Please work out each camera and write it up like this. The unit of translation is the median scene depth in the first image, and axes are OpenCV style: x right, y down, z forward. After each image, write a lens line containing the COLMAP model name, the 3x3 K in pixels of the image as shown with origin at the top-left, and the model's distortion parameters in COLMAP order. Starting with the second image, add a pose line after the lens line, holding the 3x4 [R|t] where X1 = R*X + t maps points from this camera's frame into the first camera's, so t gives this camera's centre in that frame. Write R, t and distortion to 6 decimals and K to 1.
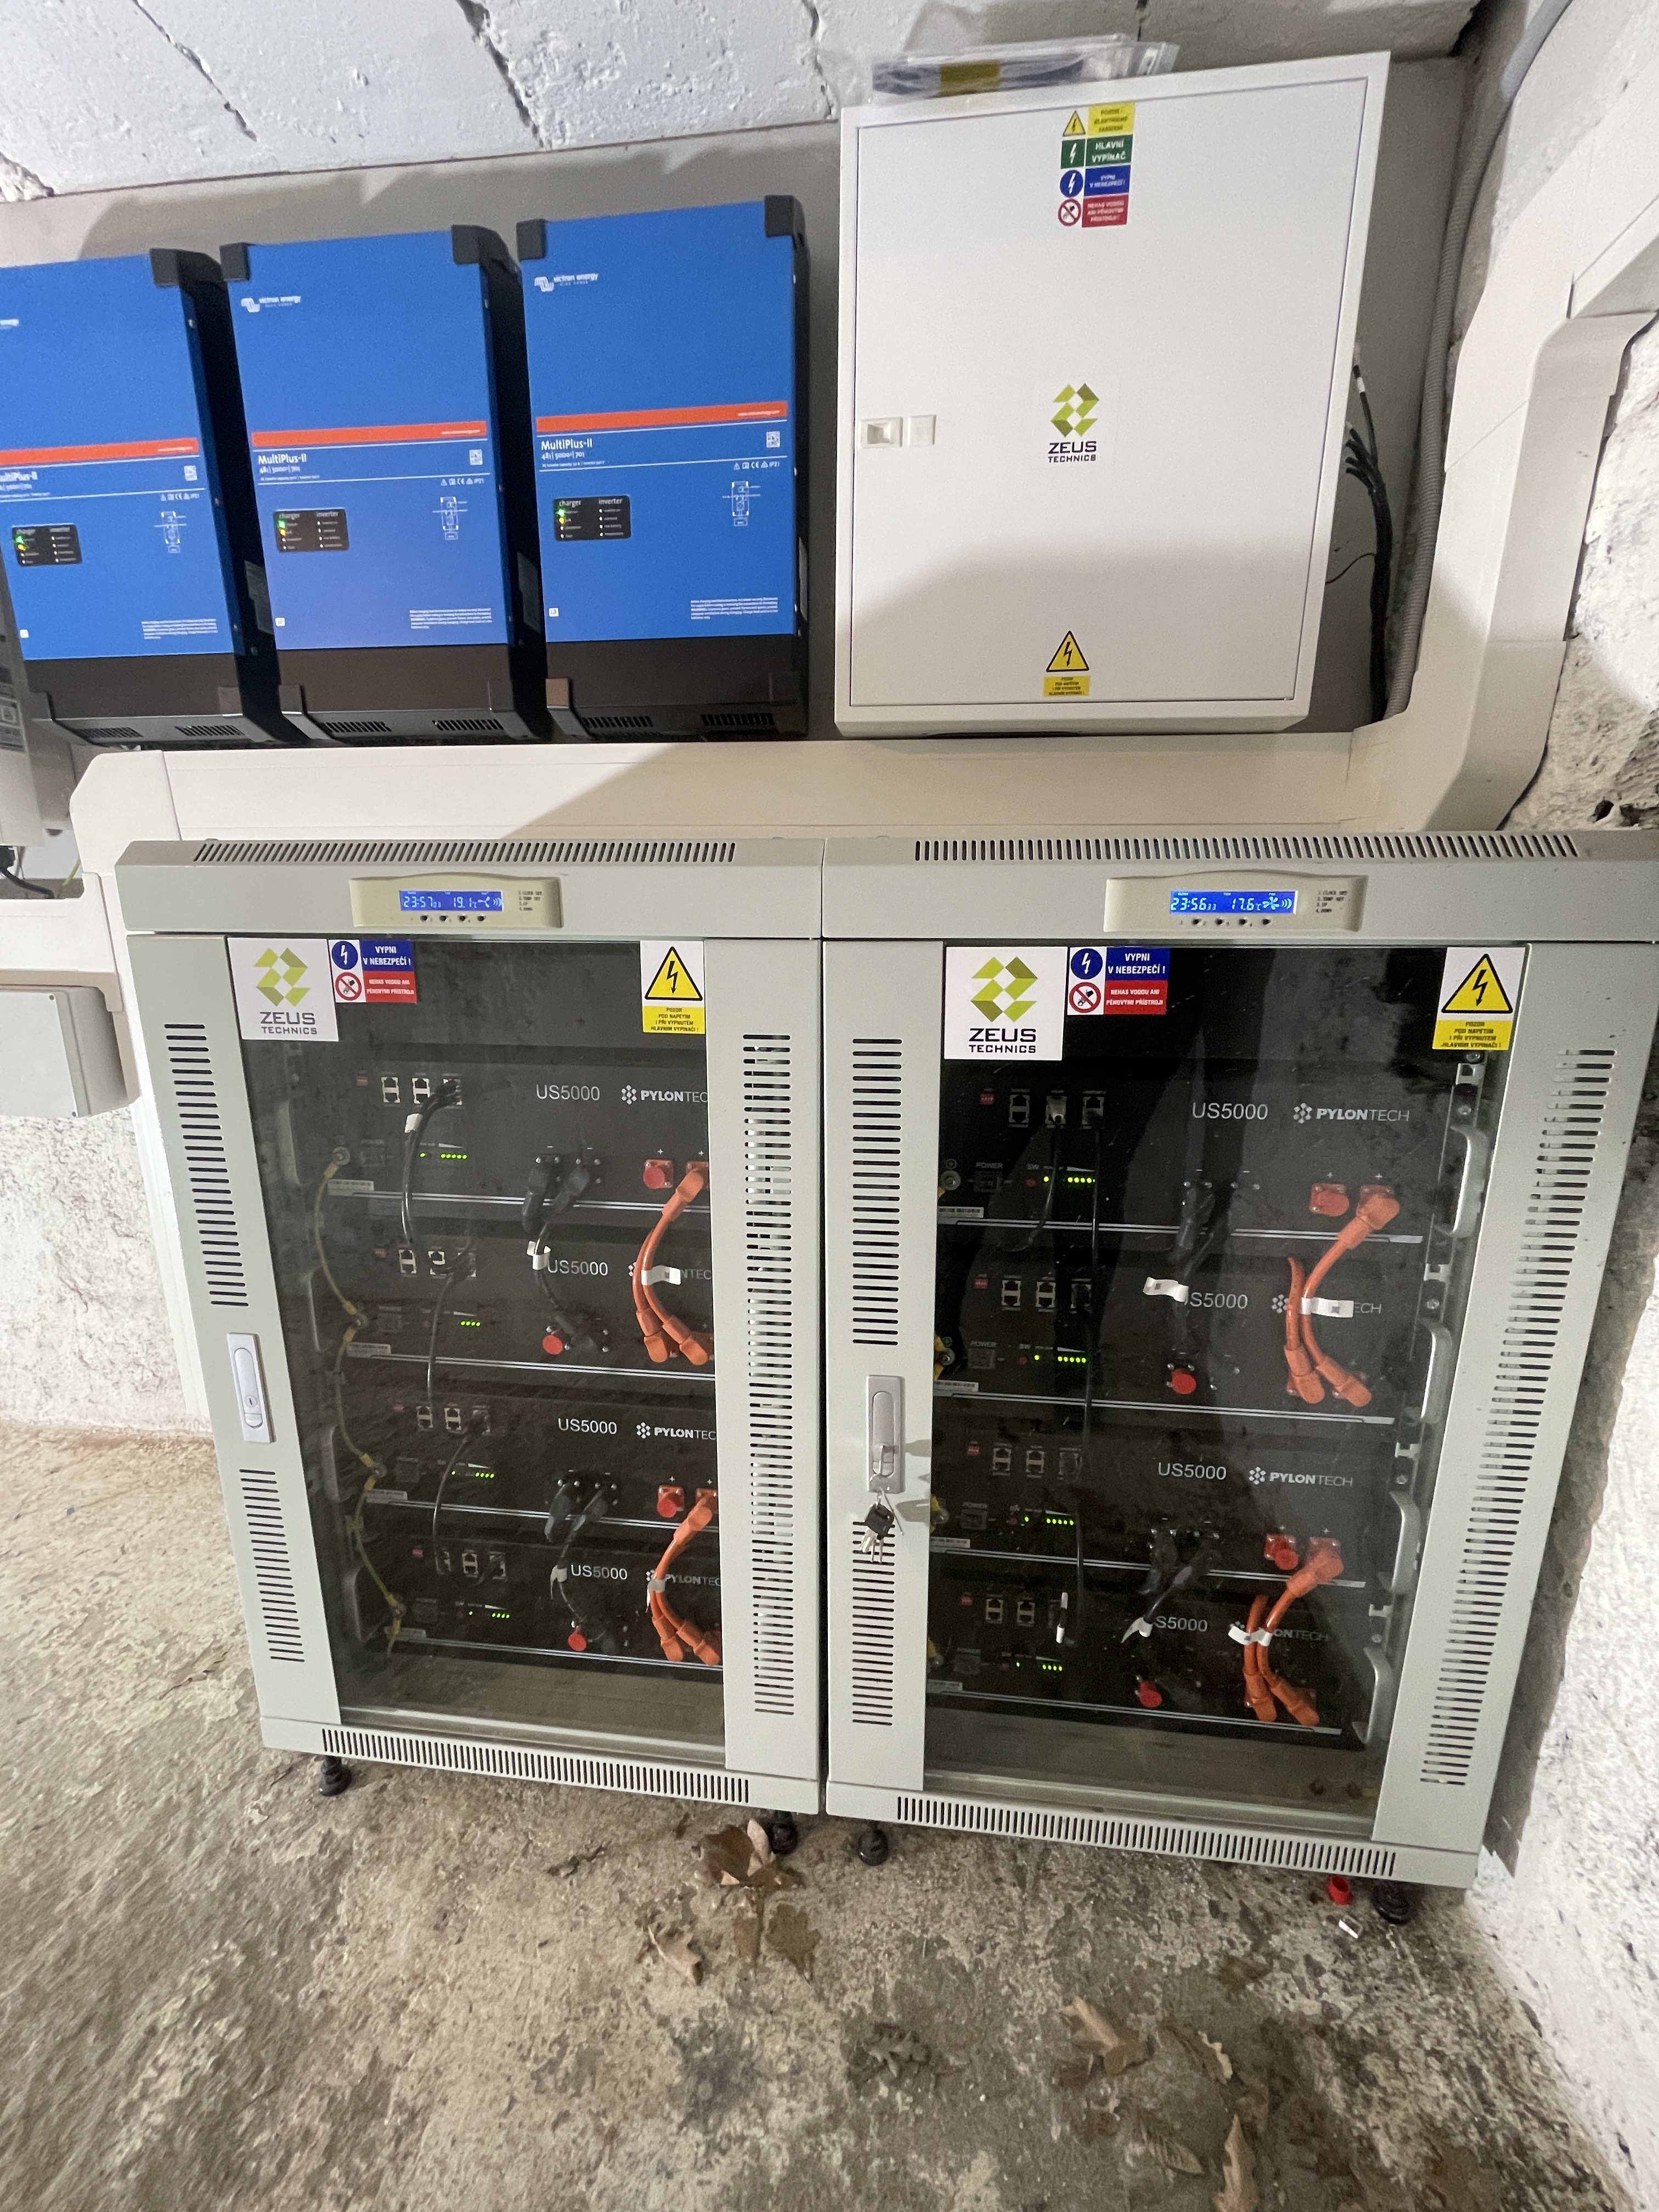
lens RADIAL K [[889.7, 0, 826.2], [0, 889.7, 1117.7], [0, 0, 1]] dist [-0.001827, -0.000582]
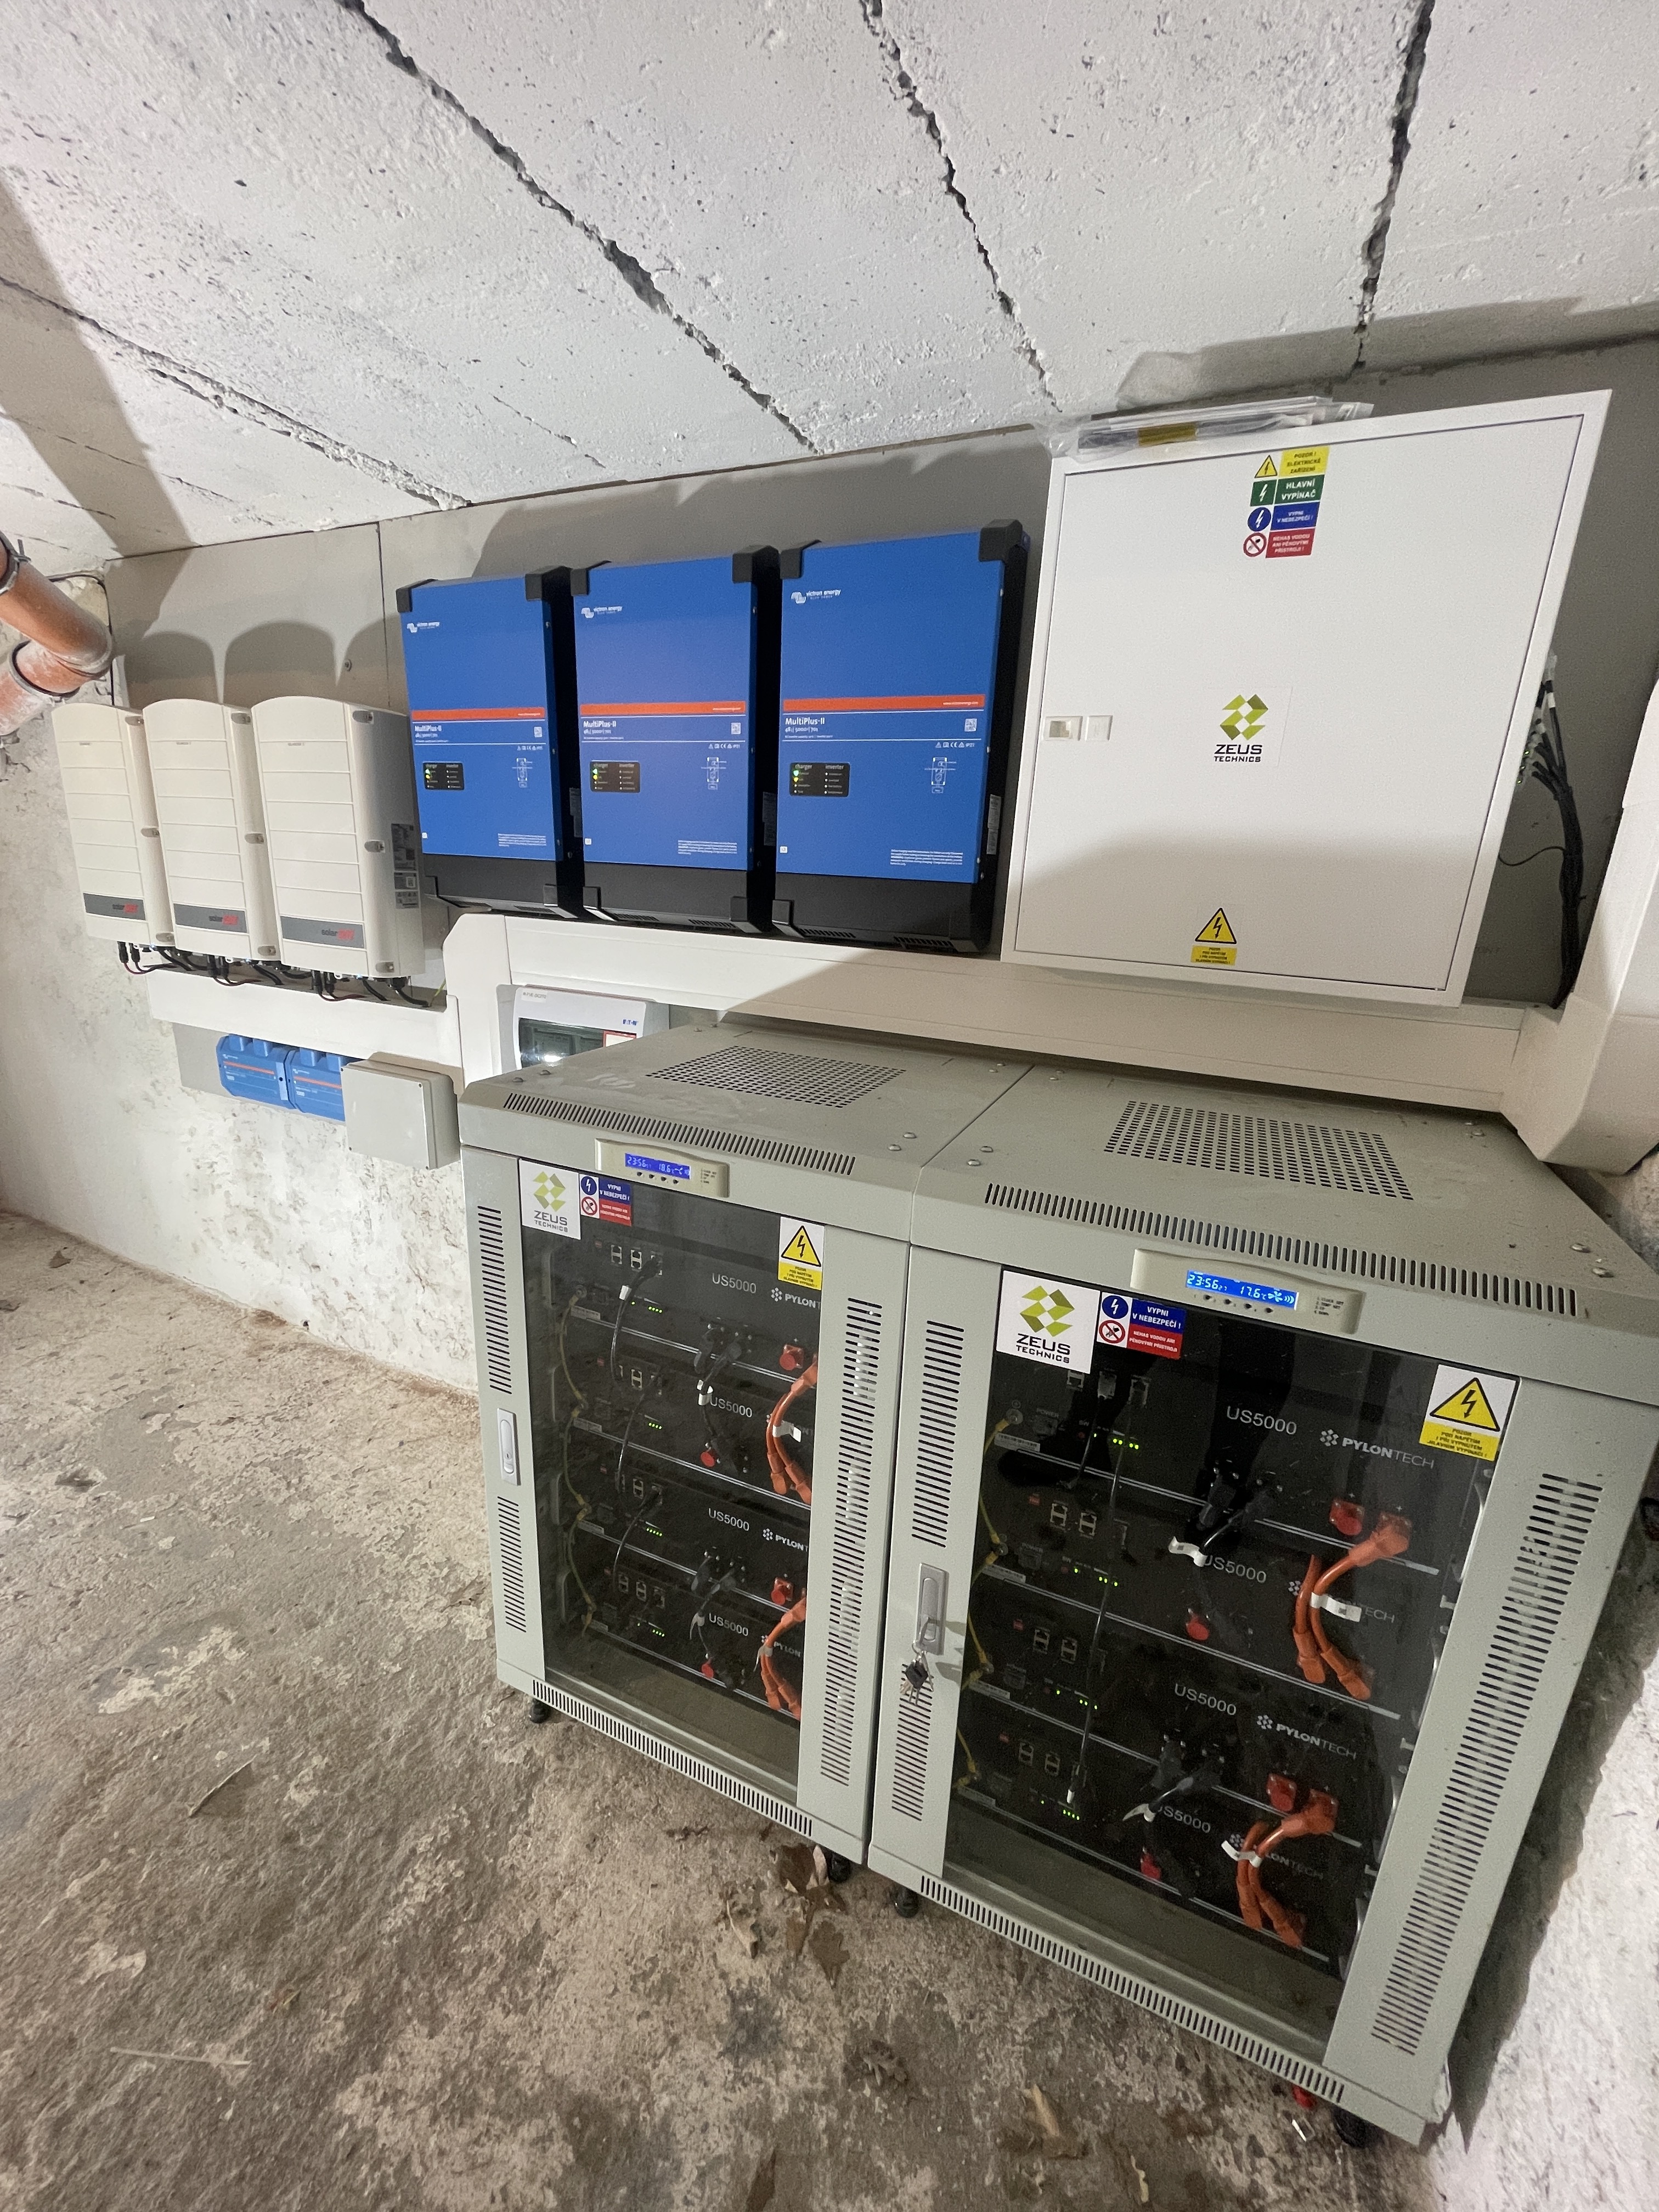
lens RADIAL K [[889.7, 0, 826.2], [0, 889.7, 1117.7], [0, 0, 1]] dist [-0.001827, -0.000582]
pose [[0.952920, 0.120636, -0.278192, 0.171737], [-0.109202, 0.992424, 0.056299, -0.351561], [0.282876, -0.023270, 0.958874, -0.213840]]
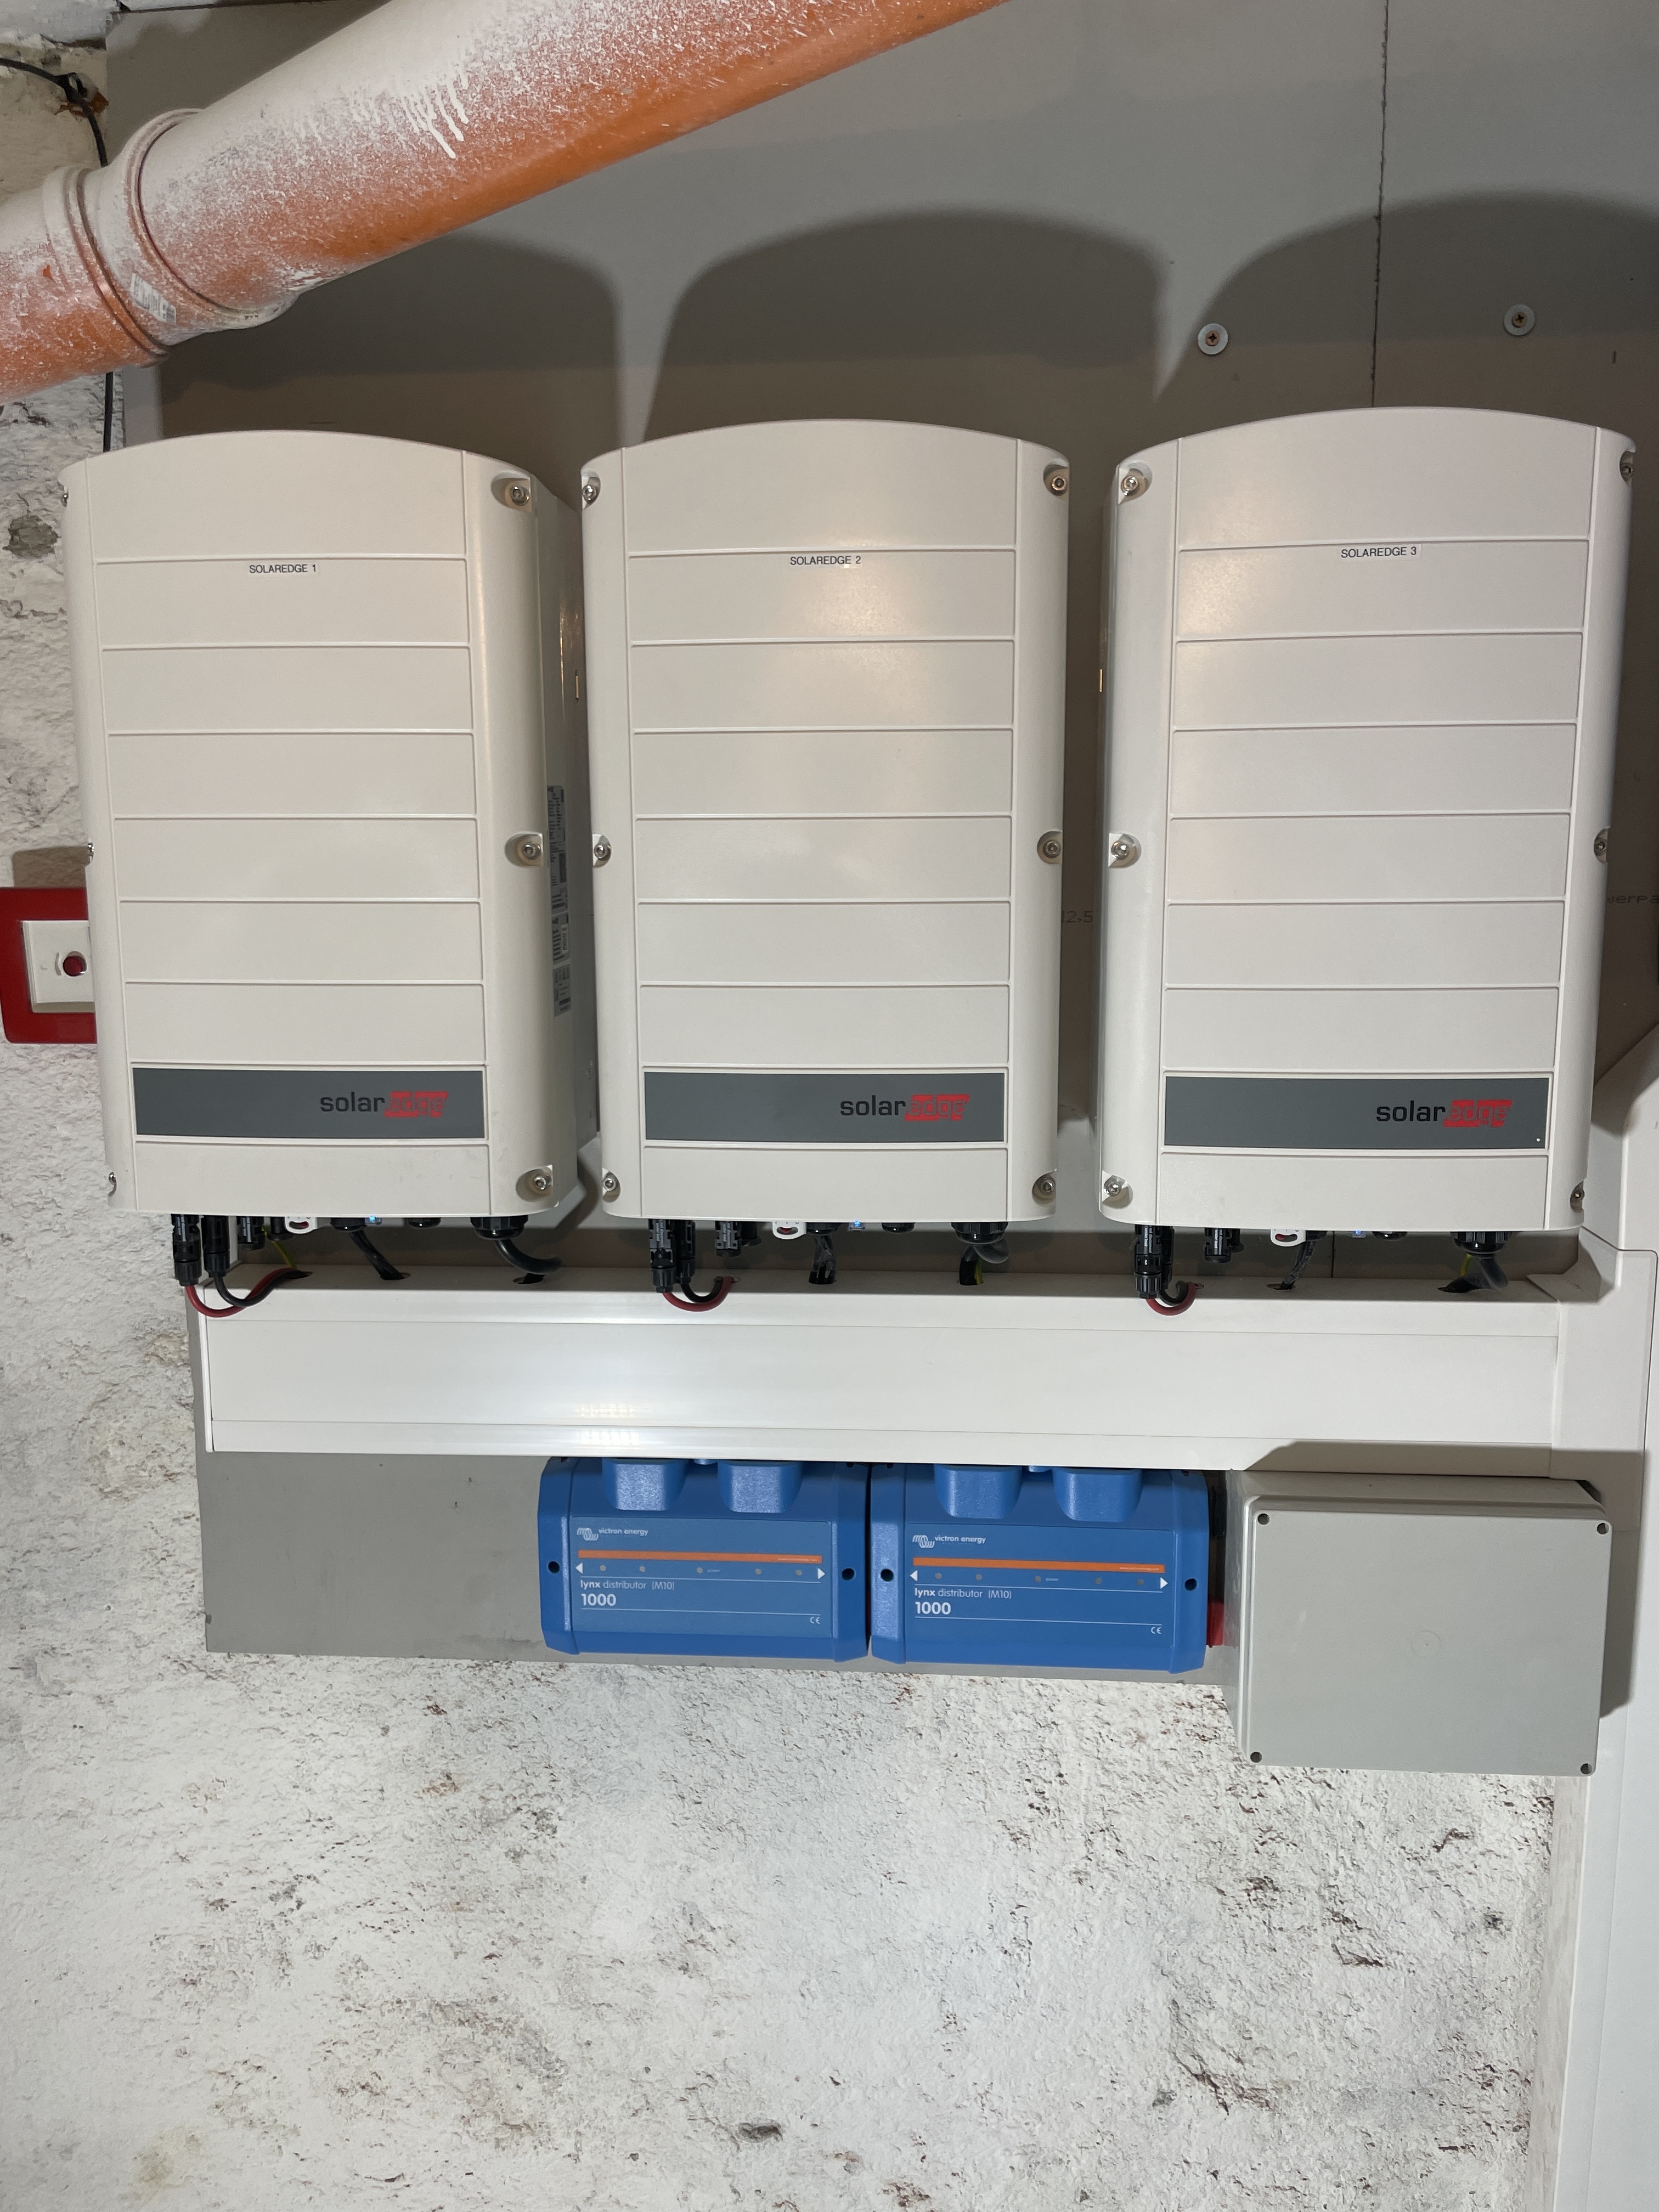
lens RADIAL K [[1696.9, 0, 829.5], [0, 1696.9, 1106.0], [0, 0, 1]] dist [0.081035, -0.117483]
pose [[0.998425, -0.026242, 0.049580, -1.993201], [0.029916, 0.996743, -0.074889, -0.453913], [-0.047453, 0.076255, 0.995959, 0.167739]]
